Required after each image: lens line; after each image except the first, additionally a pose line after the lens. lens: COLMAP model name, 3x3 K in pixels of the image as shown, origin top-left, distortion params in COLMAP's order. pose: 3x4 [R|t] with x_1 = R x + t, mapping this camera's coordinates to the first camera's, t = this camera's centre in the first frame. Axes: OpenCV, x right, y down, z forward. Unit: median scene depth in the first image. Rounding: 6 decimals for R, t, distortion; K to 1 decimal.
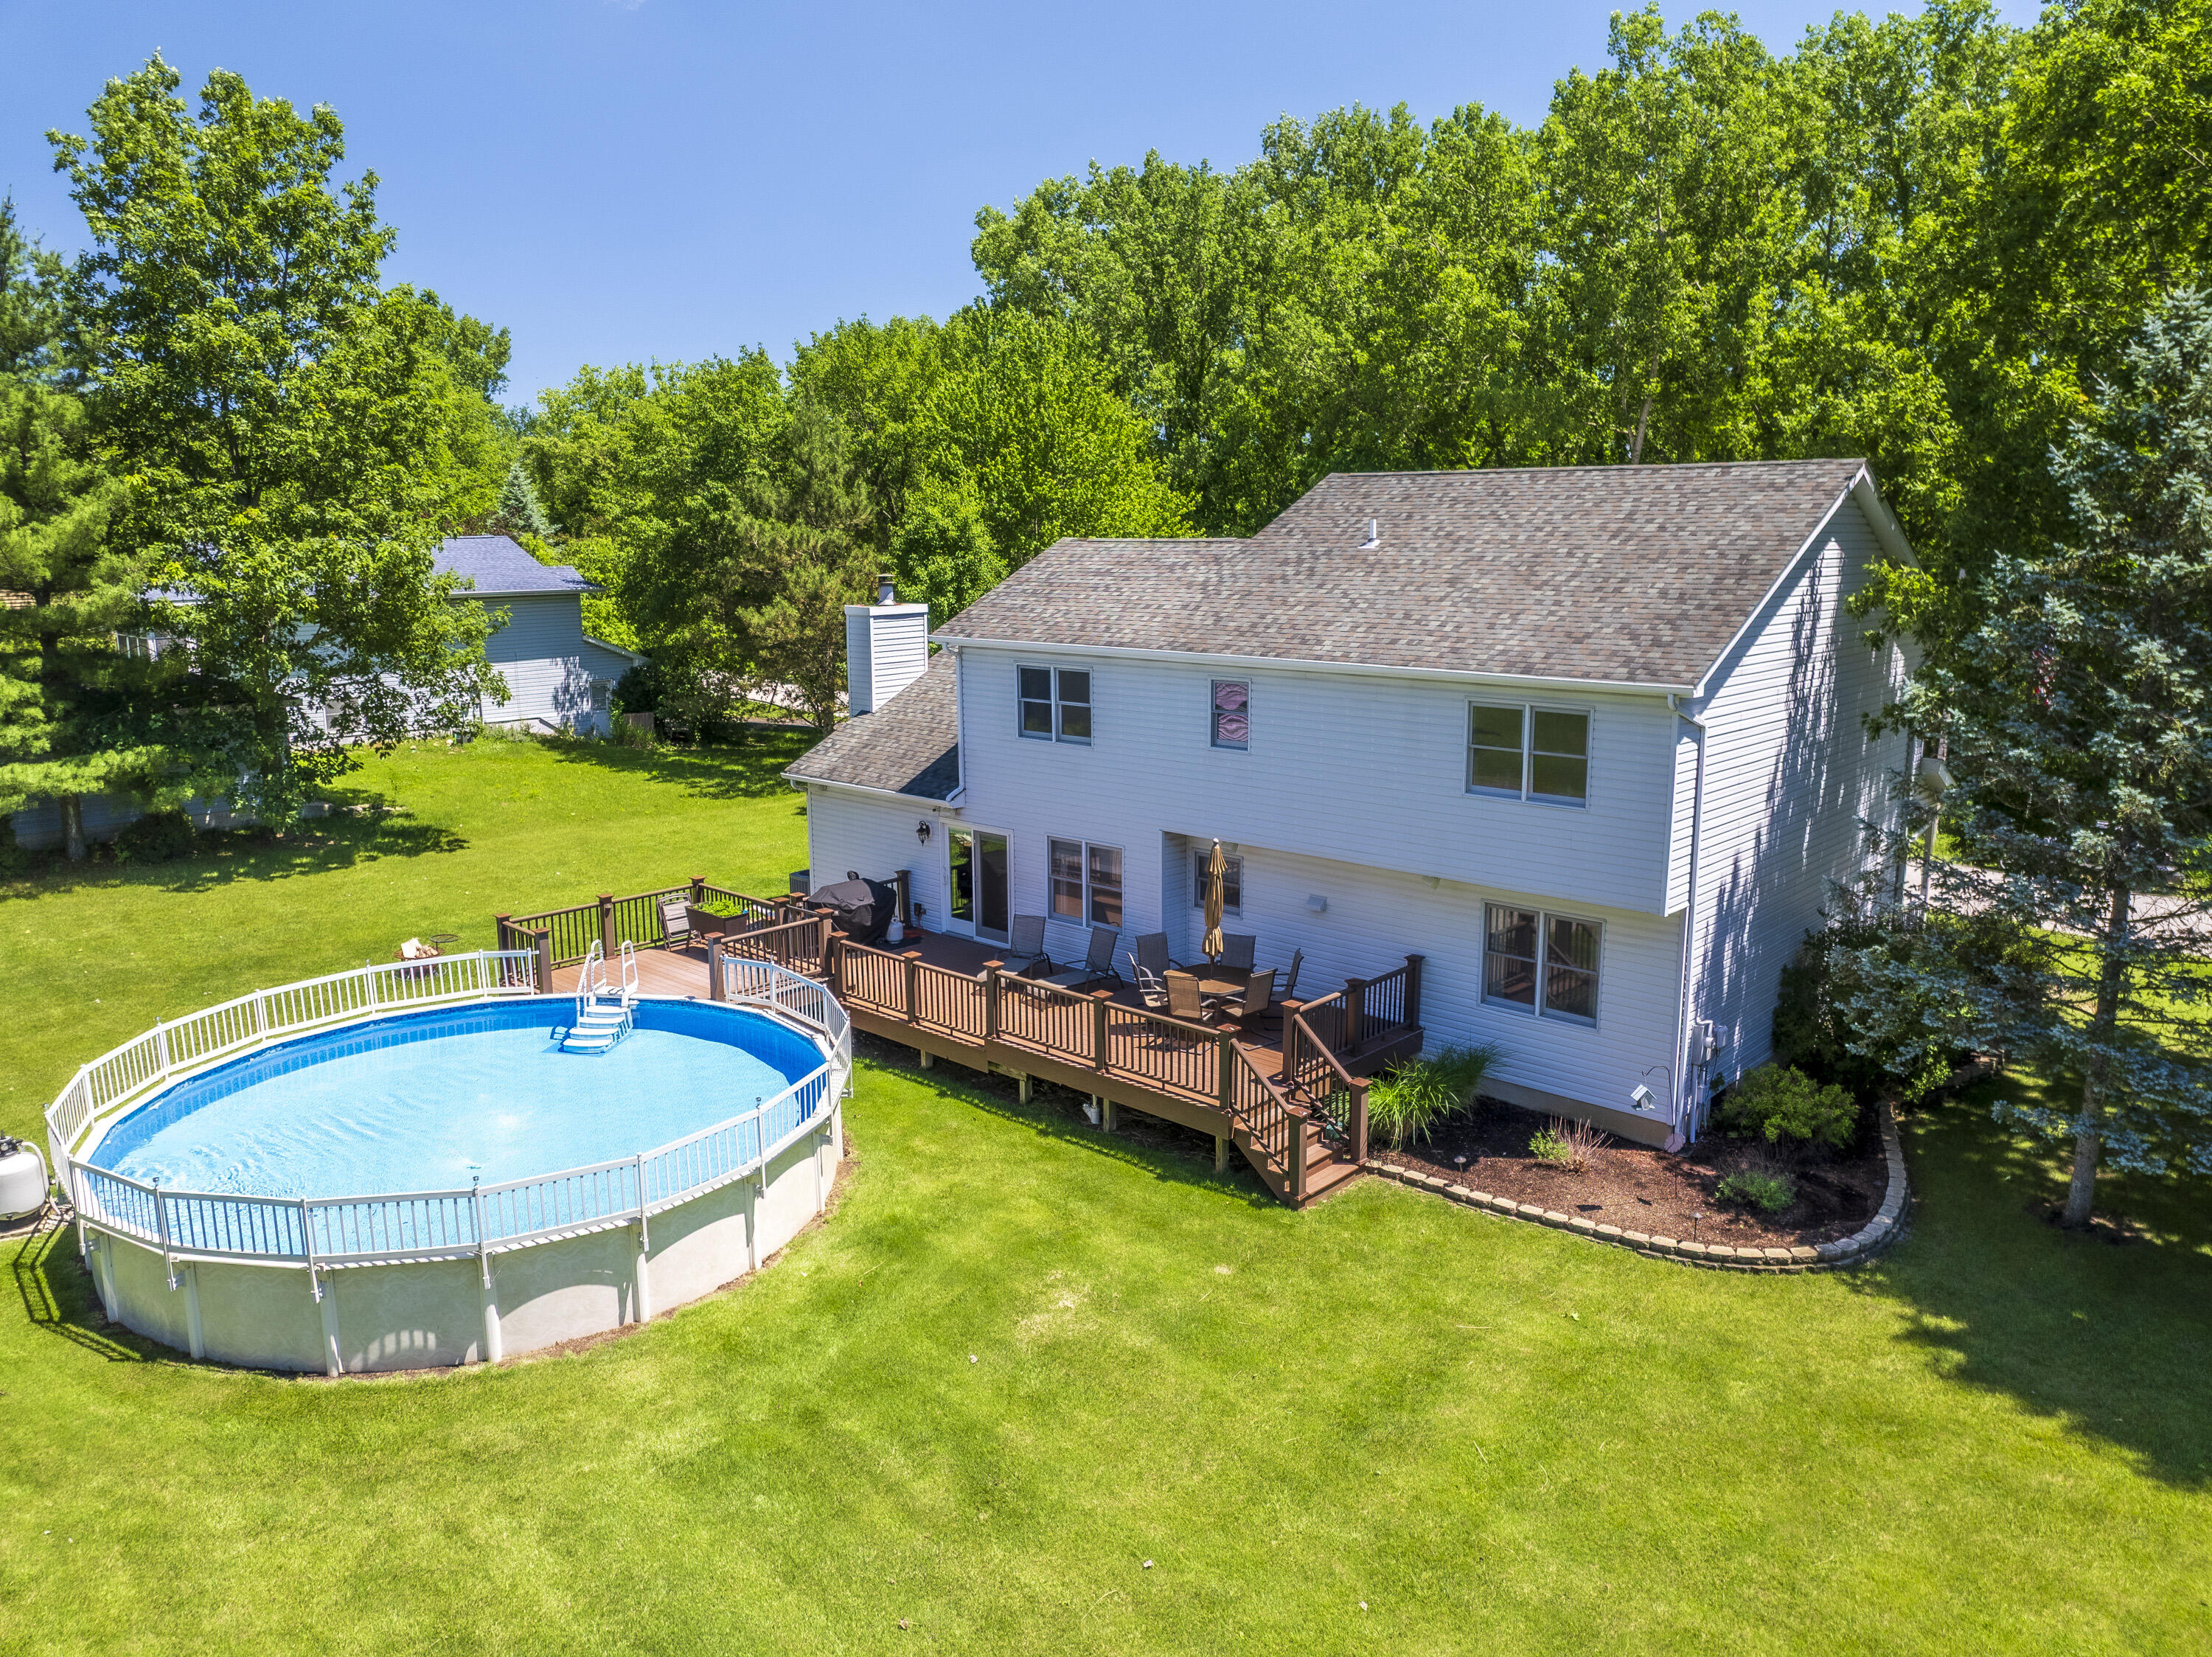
lens RADIAL K [[1560.8, 0, 1090.0], [0, 1560.8, 819.6], [0, 0, 1]] dist [-0.019439, 0.002376]
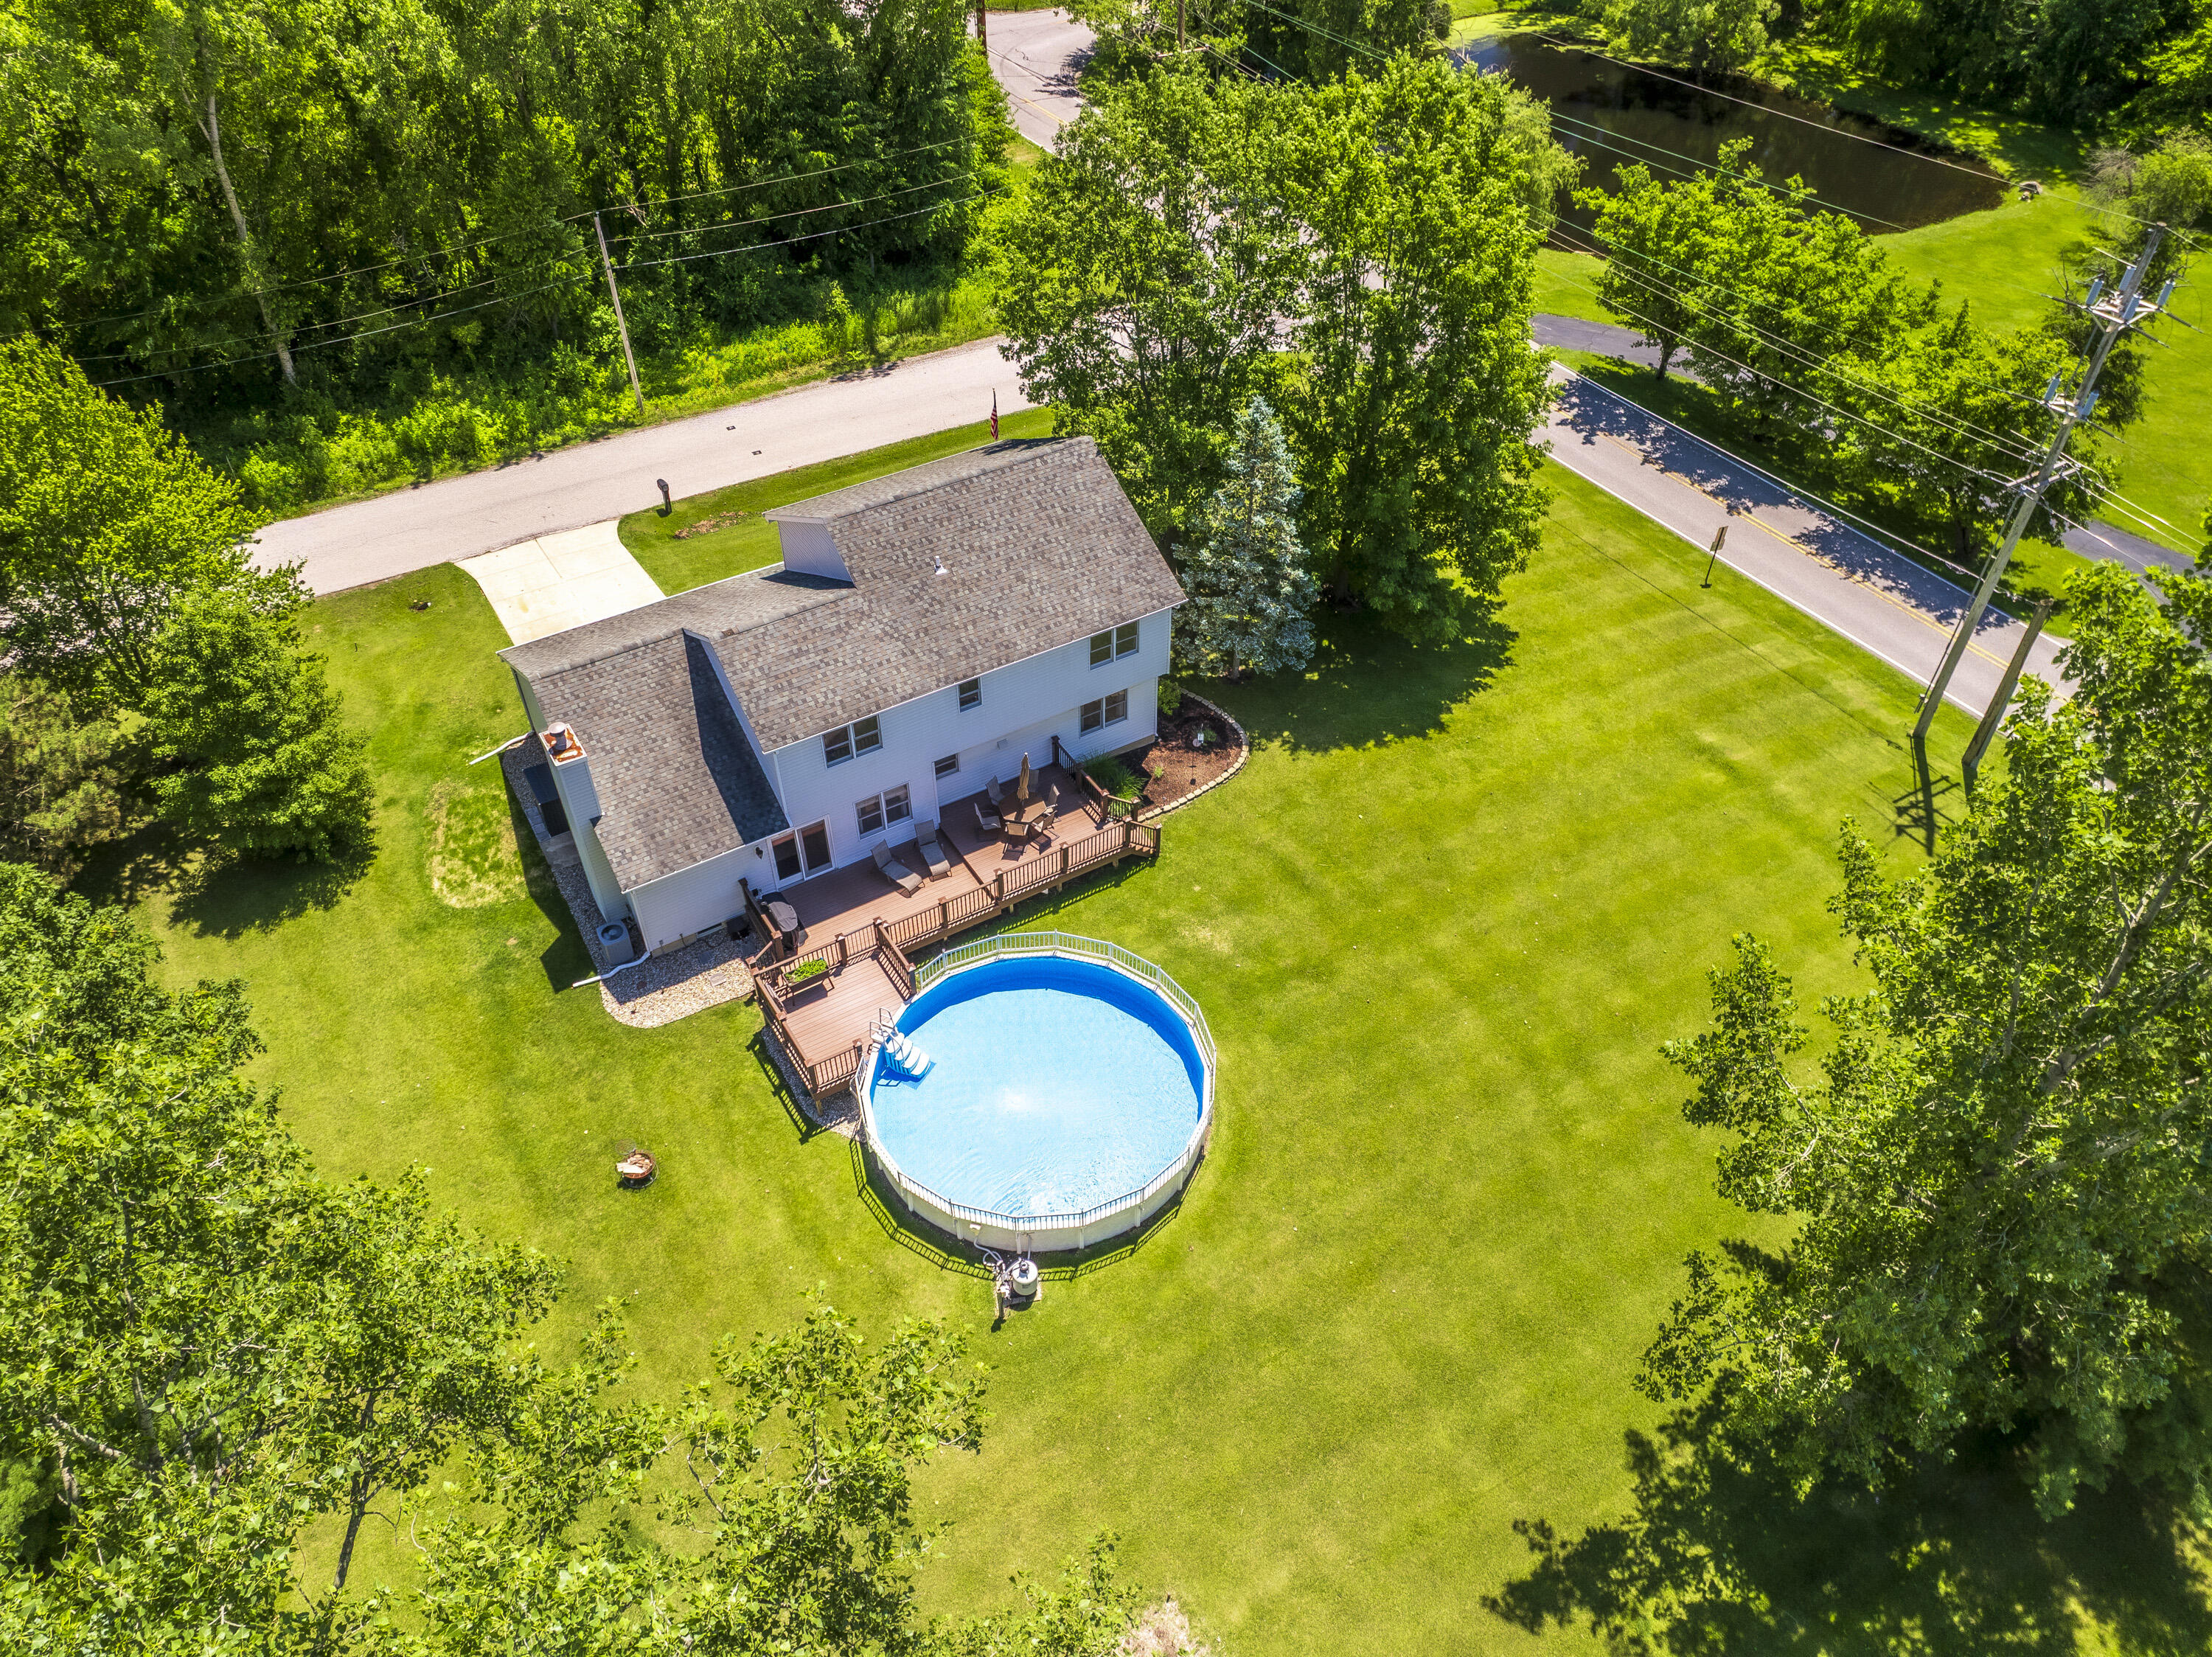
lens RADIAL K [[1560.8, 0, 1117.4], [0, 1560.8, 834.1], [0, 0, 1]] dist [-0.019439, 0.002376]
pose [[0.261628, -0.660896, 0.703397, -1.497605], [0.169583, 0.748921, 0.640593, -1.284362], [-0.950154, -0.048313, 0.308016, 0.259749]]
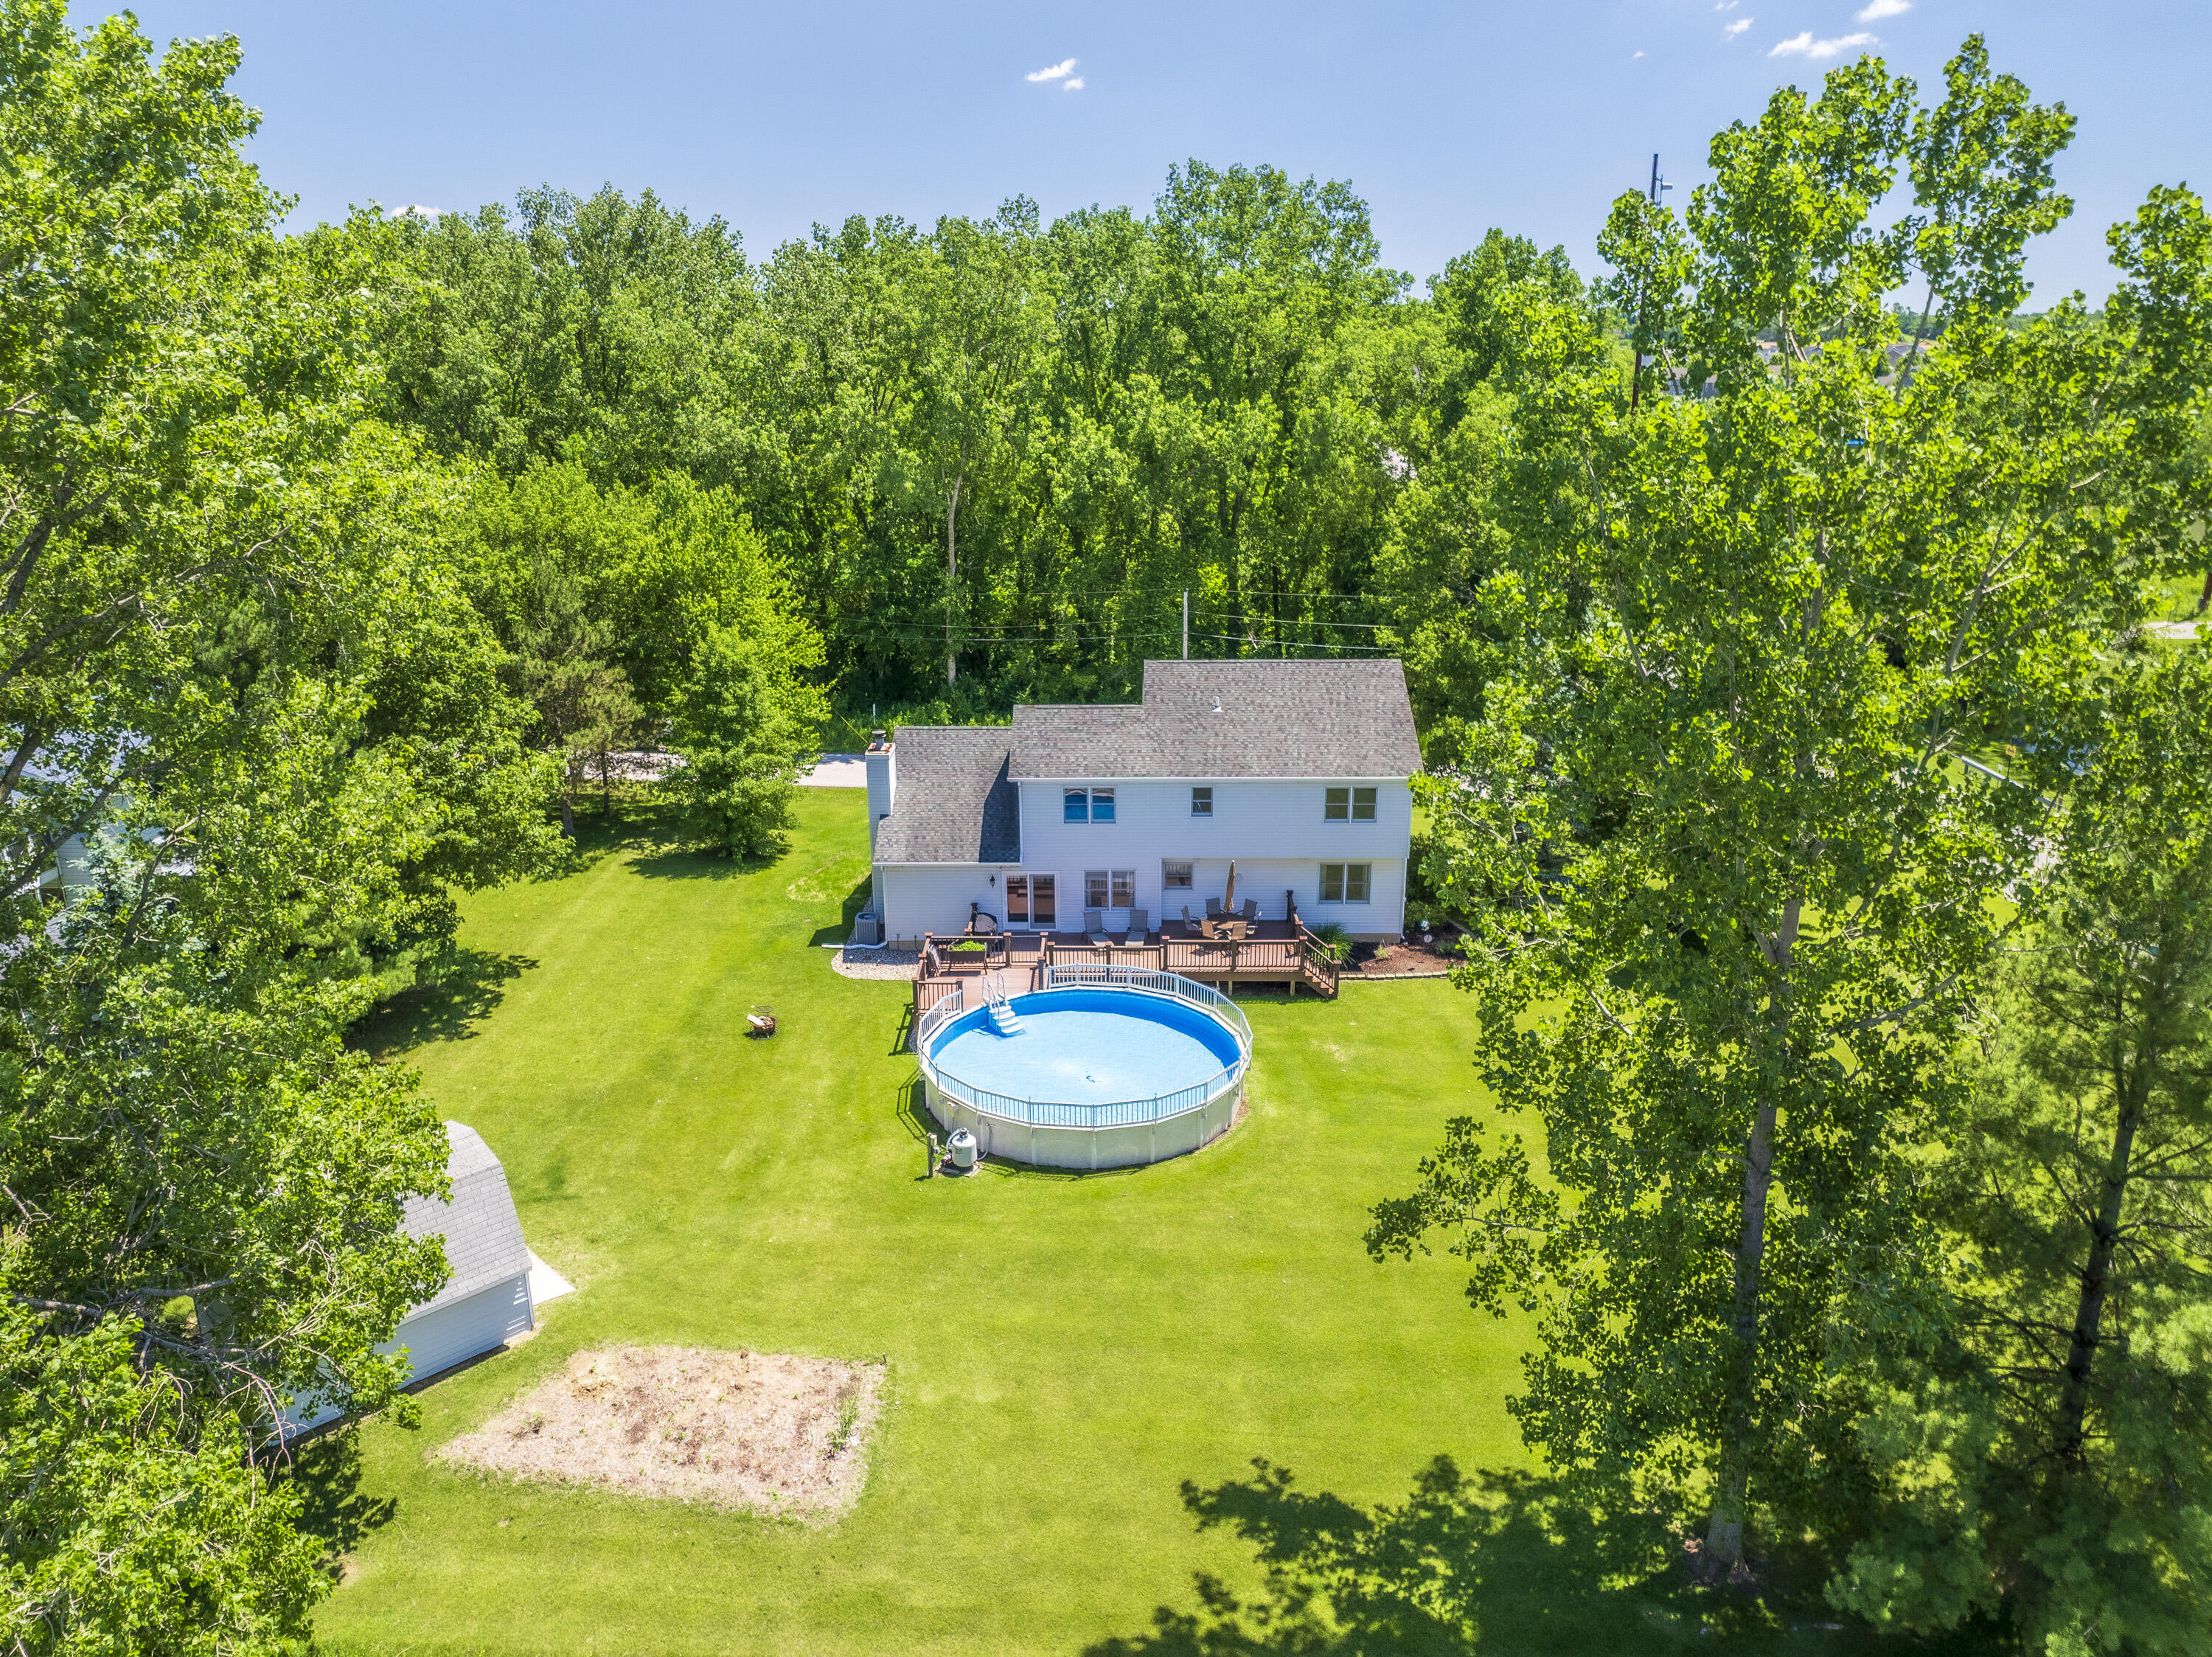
lens RADIAL K [[1560.8, 0, 1104.5], [0, 1560.8, 835.0], [0, 0, 1]] dist [-0.019439, 0.002376]
pose [[0.734916, -0.201264, 0.647605, -1.626064], [0.123998, 0.978727, 0.163455, -0.447919], [-0.666726, -0.039823, 0.744238, -0.609324]]
